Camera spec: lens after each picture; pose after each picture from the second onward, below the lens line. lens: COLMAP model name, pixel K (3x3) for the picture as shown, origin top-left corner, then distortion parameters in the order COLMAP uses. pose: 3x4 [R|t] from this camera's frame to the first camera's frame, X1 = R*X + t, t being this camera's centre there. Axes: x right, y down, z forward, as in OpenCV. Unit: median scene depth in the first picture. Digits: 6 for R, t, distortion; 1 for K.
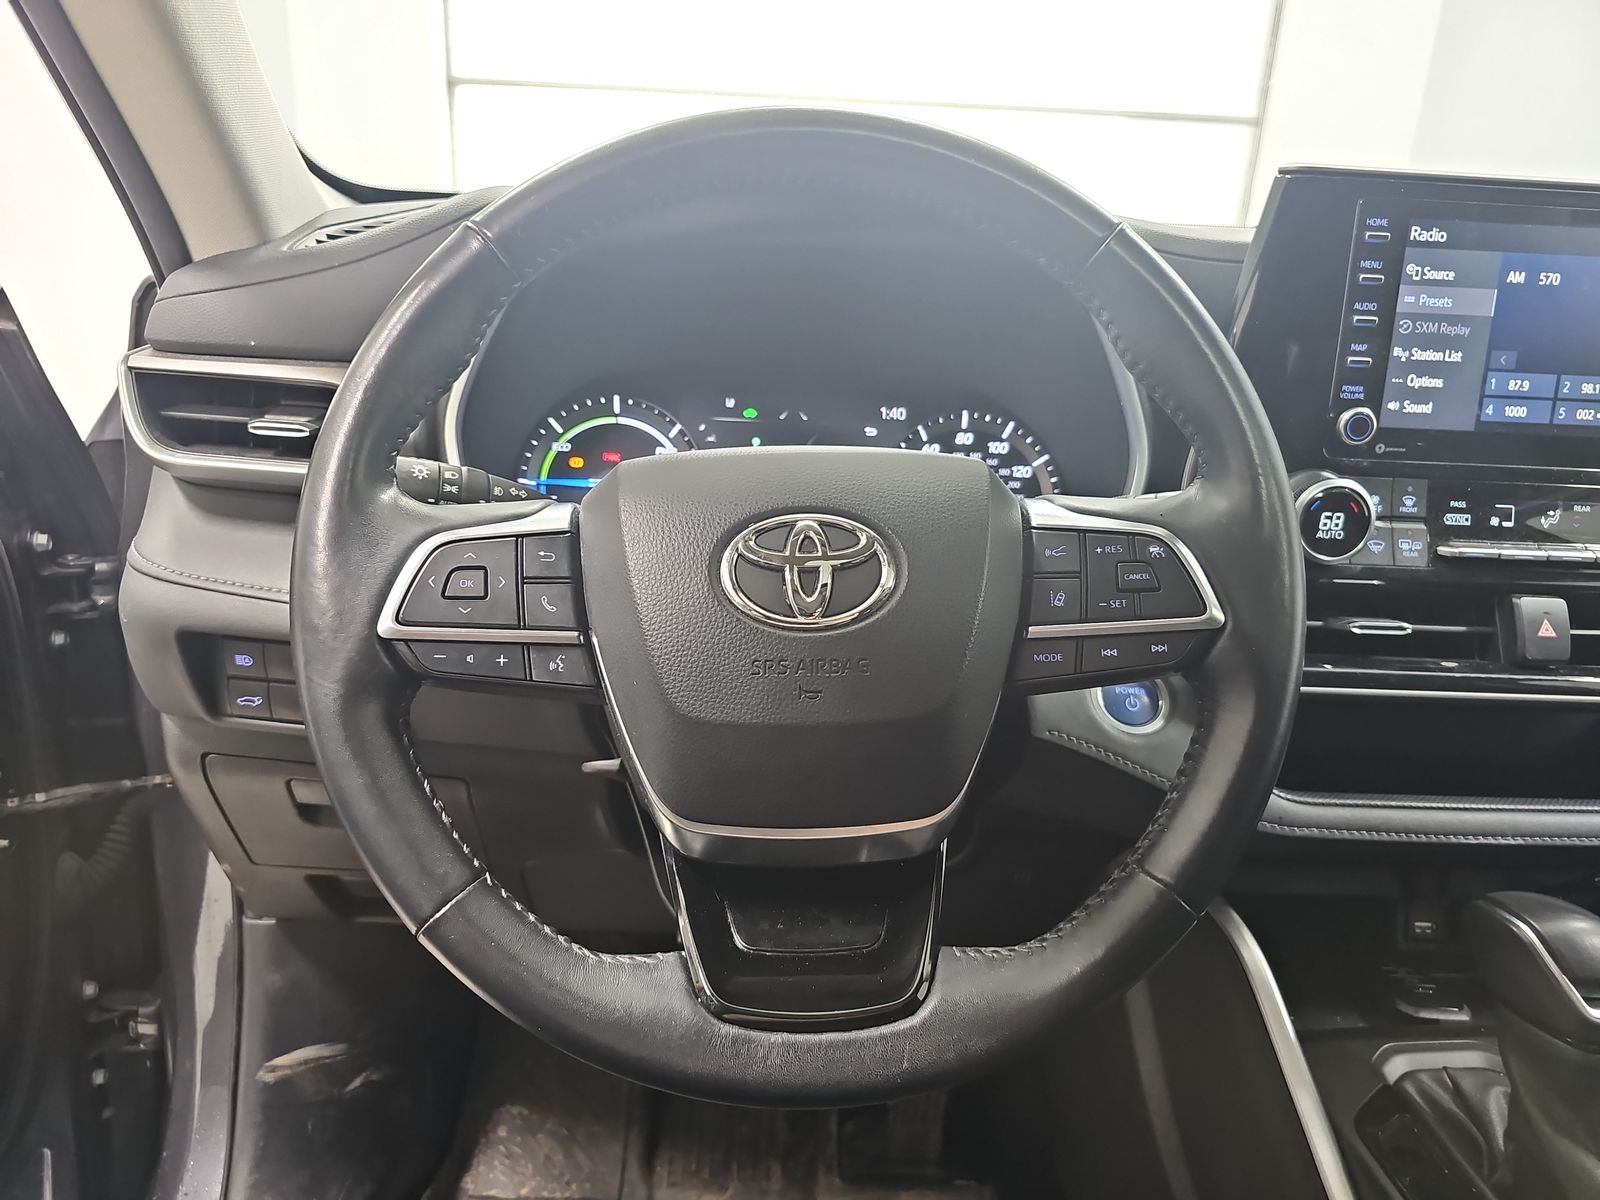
lens RADIAL K [[1078.6, 0, 800.0], [0, 1078.6, 600.0], [0, 0, 1]] dist [0.127435, -0.195098]
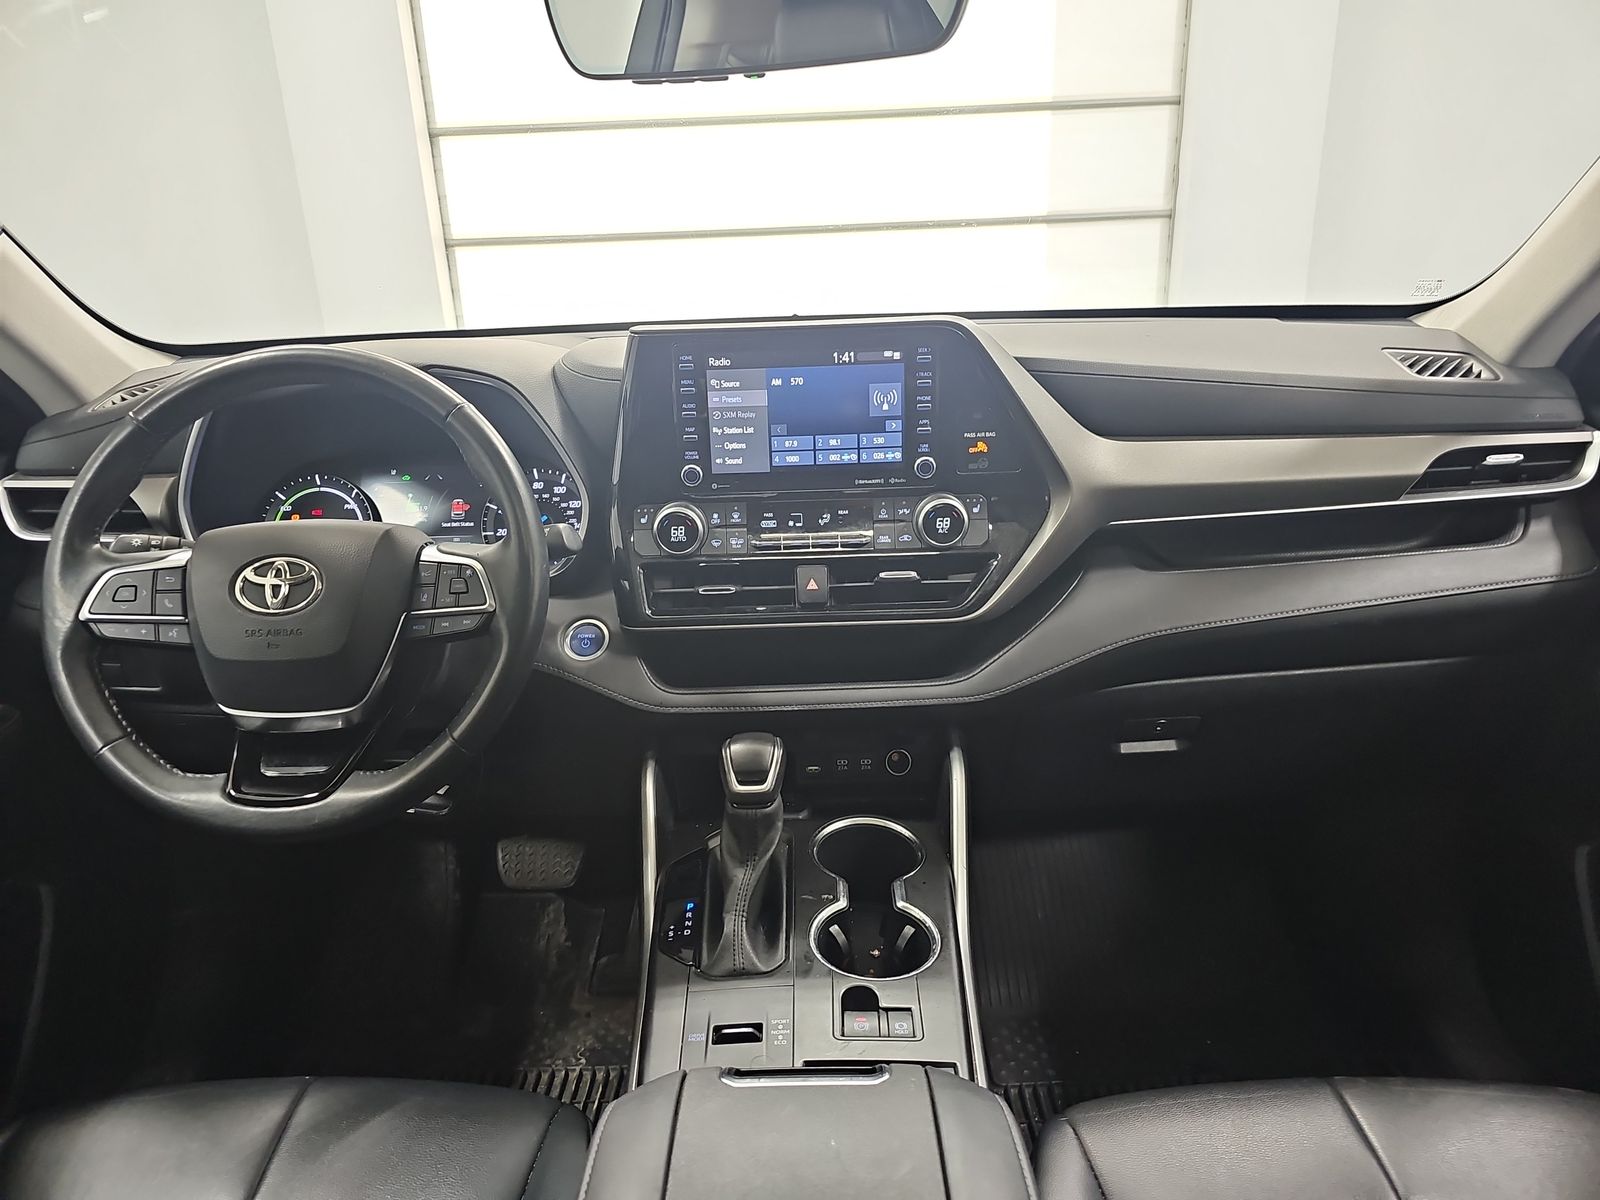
lens RADIAL K [[1063.3, 0, 800.0], [0, 1063.3, 600.0], [0, 0, 1]] dist [0.035372, -0.037380]
pose [[0.996952, -0.056932, -0.053344, 0.735960], [0.057286, 0.998345, 0.005120, 0.038953], [0.052964, -0.008161, 0.998563, -0.647944]]
